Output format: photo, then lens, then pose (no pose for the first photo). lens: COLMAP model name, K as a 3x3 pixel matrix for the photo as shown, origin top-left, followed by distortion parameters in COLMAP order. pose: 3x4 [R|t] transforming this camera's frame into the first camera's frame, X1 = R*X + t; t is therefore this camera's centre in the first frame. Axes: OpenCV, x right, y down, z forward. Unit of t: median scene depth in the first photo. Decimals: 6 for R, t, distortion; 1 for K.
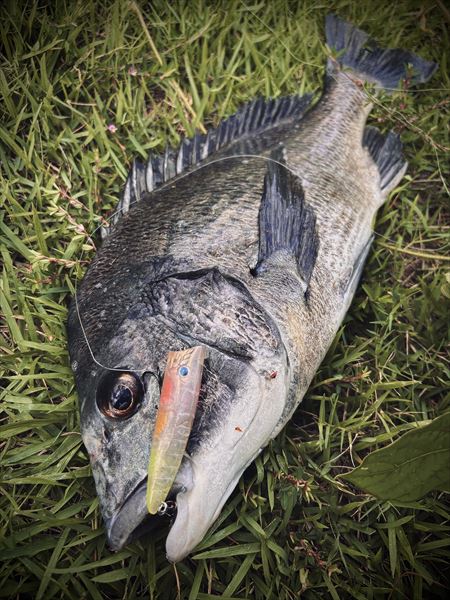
lens RADIAL K [[489.3, 0, 225.0], [0, 489.3, 300.0], [0, 0, 1]] dist [0.132406, 0.000949]
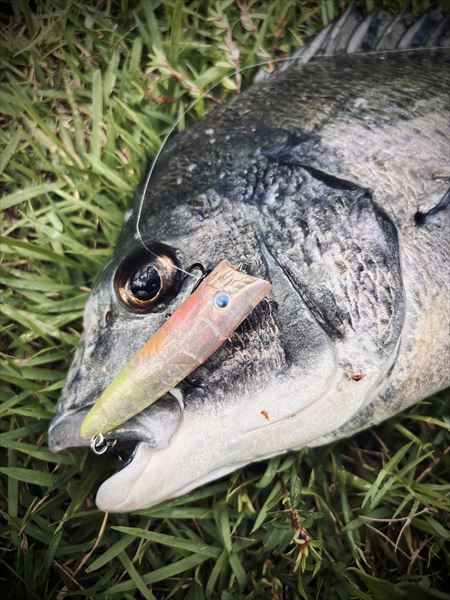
lens RADIAL K [[500.9, 0, 225.0], [0, 500.9, 300.0], [0, 0, 1]] dist [0.013222, 0.006040]
pose [[0.835546, 0.510869, -0.202178, 0.032920], [-0.471176, 0.855543, 0.214570, 0.012116], [0.282589, -0.084021, 0.955554, 0.312040]]
